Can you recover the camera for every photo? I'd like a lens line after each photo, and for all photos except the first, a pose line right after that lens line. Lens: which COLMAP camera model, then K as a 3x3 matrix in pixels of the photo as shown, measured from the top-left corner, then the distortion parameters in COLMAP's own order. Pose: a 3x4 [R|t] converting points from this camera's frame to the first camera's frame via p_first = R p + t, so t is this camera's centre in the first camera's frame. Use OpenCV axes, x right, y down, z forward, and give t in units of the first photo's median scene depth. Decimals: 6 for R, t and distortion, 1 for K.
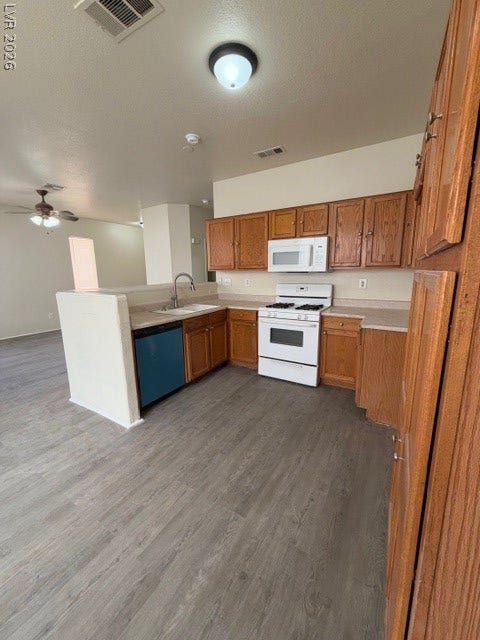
lens RADIAL K [[256.5, 0, 238.1], [0, 256.5, 319.4], [0, 0, 1]] dist [-0.002352, 0.000269]
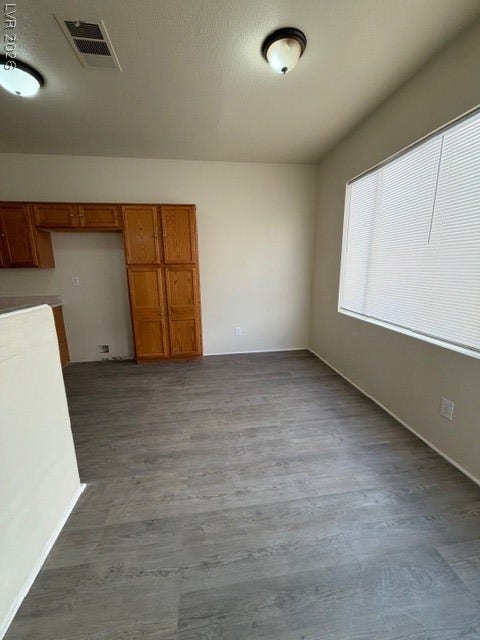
lens RADIAL K [[256.5, 0, 240.5], [0, 256.5, 319.0], [0, 0, 1]] dist [-0.002352, 0.000269]
pose [[-0.632731, -0.144690, 0.760734, -1.004759], [0.155272, 0.938732, 0.307690, -0.146242], [-0.758645, 0.312806, -0.571498, 0.787723]]
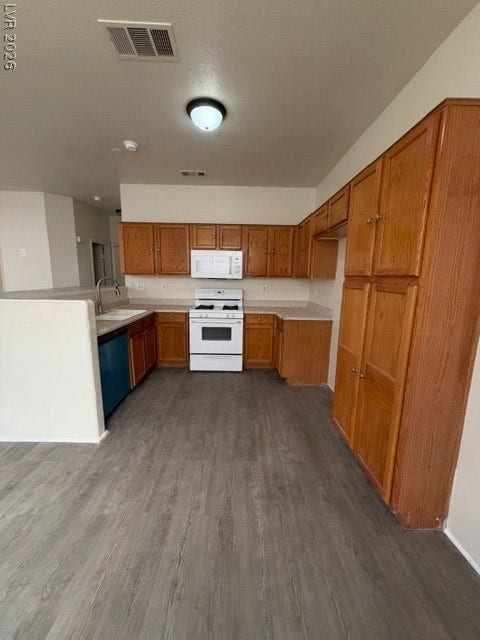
lens RADIAL K [[256.5, 0, 240.5], [0, 256.5, 320.1], [0, 0, 1]] dist [-0.002352, 0.000269]
pose [[0.849715, -0.061883, 0.523598, -0.378438], [0.069068, 0.997595, 0.005818, 0.008618], [-0.522699, 0.031220, 0.851945, -0.068854]]
